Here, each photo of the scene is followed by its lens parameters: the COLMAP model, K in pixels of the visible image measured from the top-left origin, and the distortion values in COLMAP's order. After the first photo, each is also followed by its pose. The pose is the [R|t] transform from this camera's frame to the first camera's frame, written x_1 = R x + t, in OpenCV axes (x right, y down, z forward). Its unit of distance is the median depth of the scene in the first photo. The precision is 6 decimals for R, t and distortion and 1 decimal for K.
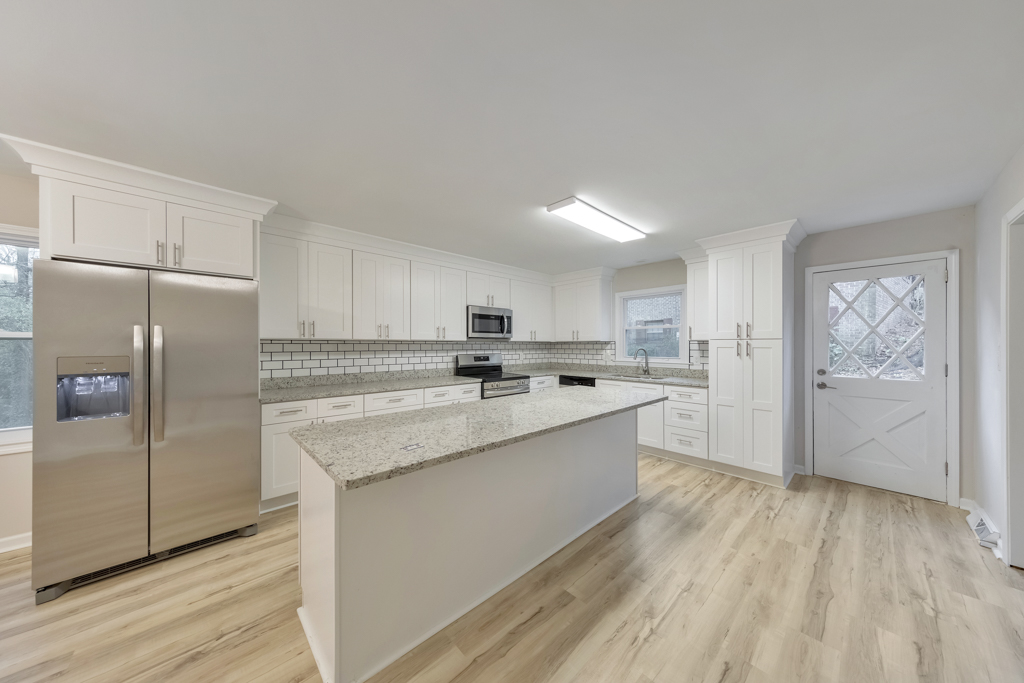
lens RADIAL K [[334.2, 0, 522.5], [0, 334.2, 349.0], [0, 0, 1]] dist [0.009059, -0.000687]
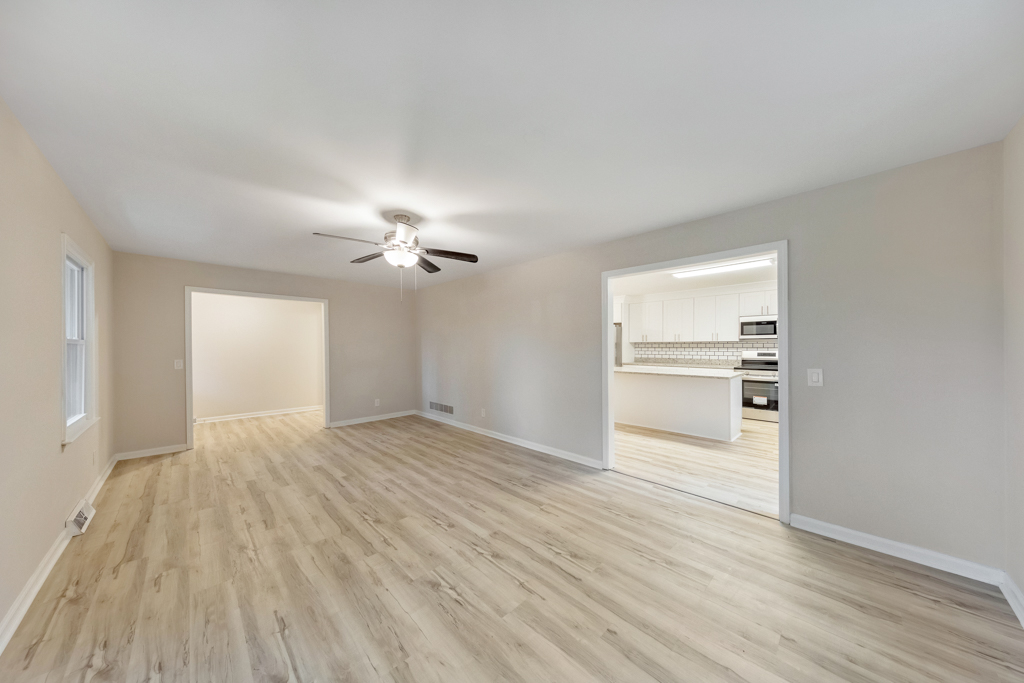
lens RADIAL K [[334.2, 0, 505.2], [0, 334.2, 344.0], [0, 0, 1]] dist [0.009059, -0.000687]
pose [[0.009324, -0.003651, -0.999950, 1.929259], [-0.008002, 0.999961, -0.003726, 0.001818], [0.999925, 0.008037, 0.009295, -0.052264]]
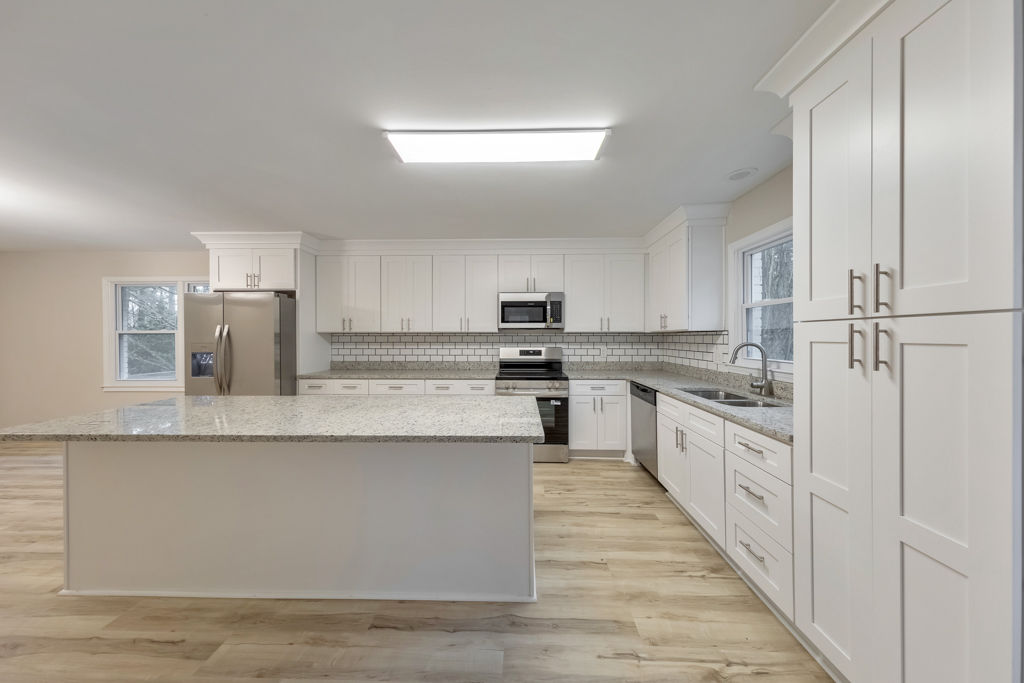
lens RADIAL K [[334.2, 0, 512.9], [0, 334.2, 340.6], [0, 0, 1]] dist [0.009059, -0.000687]
pose [[0.695759, 0.007184, -0.718239, 0.760792], [-0.008171, 0.999964, 0.002087, -0.006047], [0.718229, 0.004417, 0.695793, 0.601183]]
